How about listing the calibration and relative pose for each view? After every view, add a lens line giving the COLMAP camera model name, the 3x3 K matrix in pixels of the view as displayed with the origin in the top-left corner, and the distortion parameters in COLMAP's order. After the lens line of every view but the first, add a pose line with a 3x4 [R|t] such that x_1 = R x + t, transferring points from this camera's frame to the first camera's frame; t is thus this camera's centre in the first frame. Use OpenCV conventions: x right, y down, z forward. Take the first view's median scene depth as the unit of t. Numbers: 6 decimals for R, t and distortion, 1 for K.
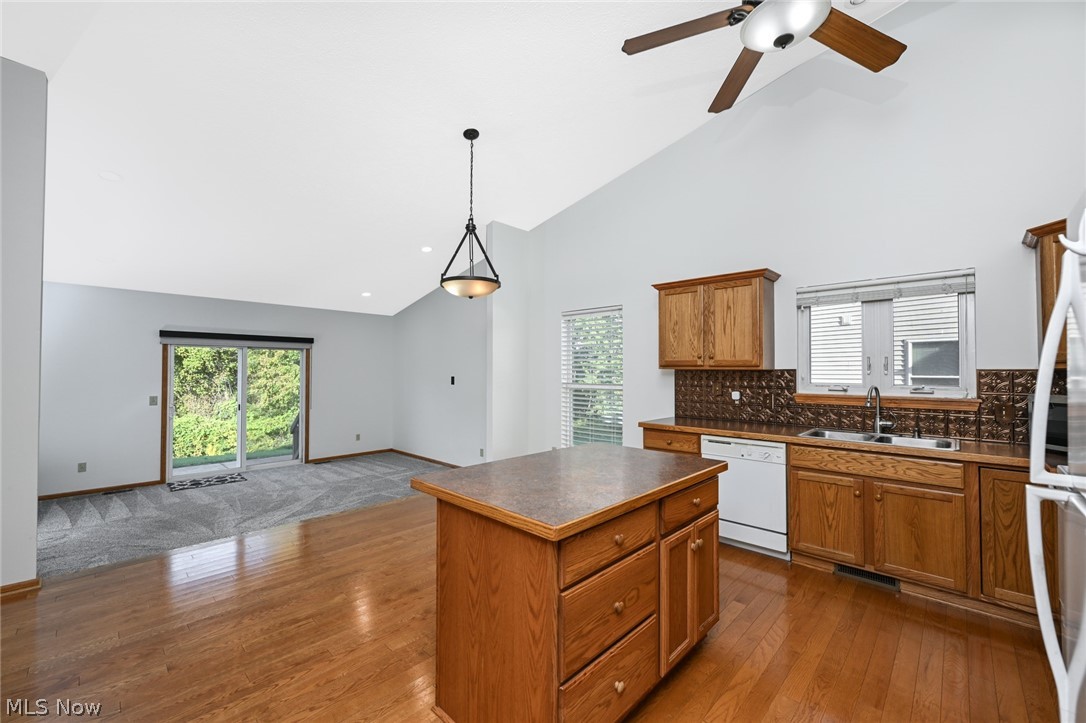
lens RADIAL K [[428.7, 0, 539.3], [0, 428.7, 362.0], [0, 0, 1]] dist [-0.001691, 0.000138]
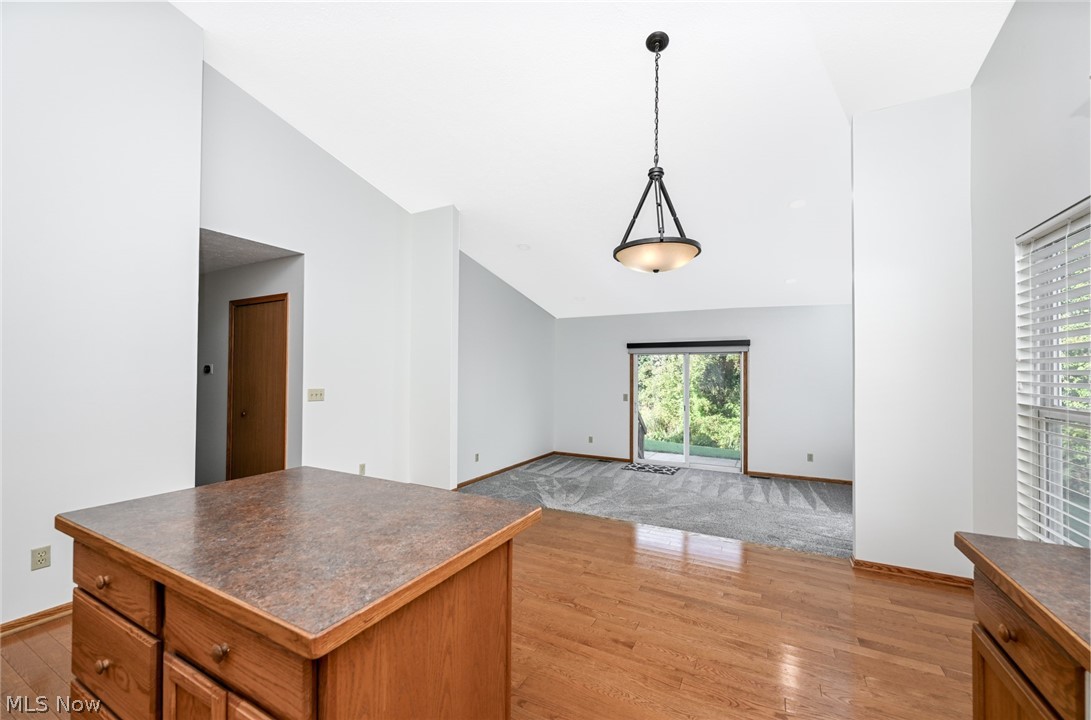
lens RADIAL K [[433.3, 0, 547.0], [0, 433.3, 368.9], [0, 0, 1]] dist [0.002432, 0.000141]
pose [[0.275085, -0.010984, -0.961357, 0.247792], [0.015445, 0.999856, -0.007005, 0.006863], [0.961296, -0.012921, 0.275215, 0.325368]]
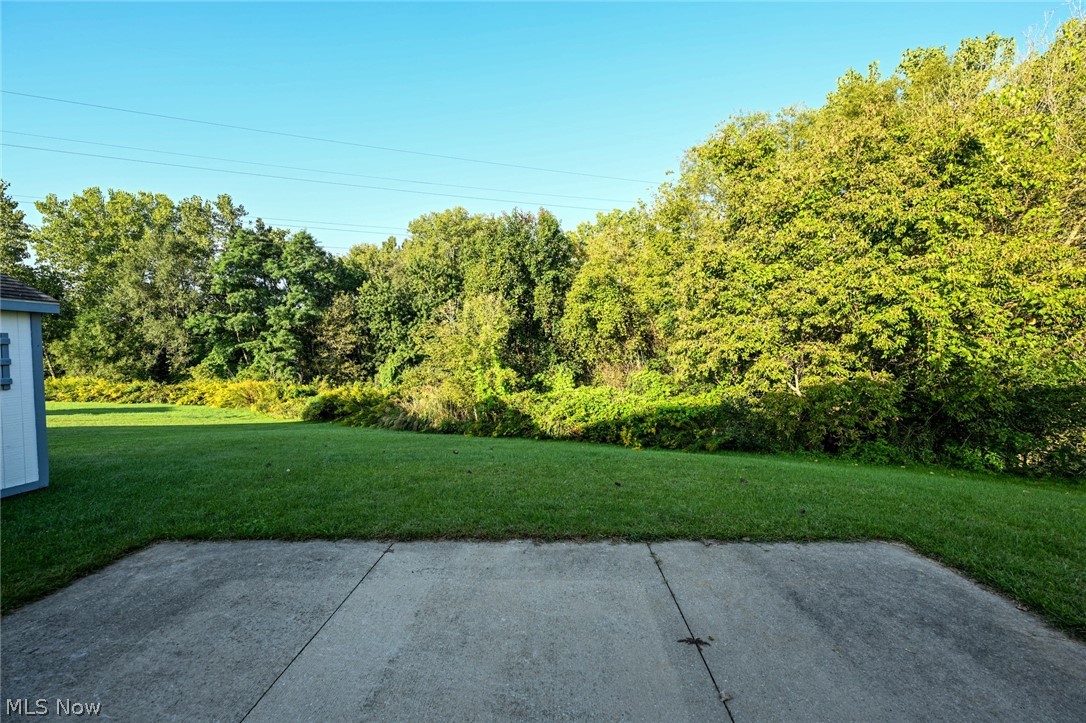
lens RADIAL K [[428.7, 0, 543.4], [0, 428.7, 363.7], [0, 0, 1]] dist [-0.001691, 0.000138]
pose [[0.668655, 0.009452, -0.743513, -0.735301], [0.038504, 0.998138, 0.047316, 0.096592], [0.742576, -0.060267, 0.667045, 0.959903]]
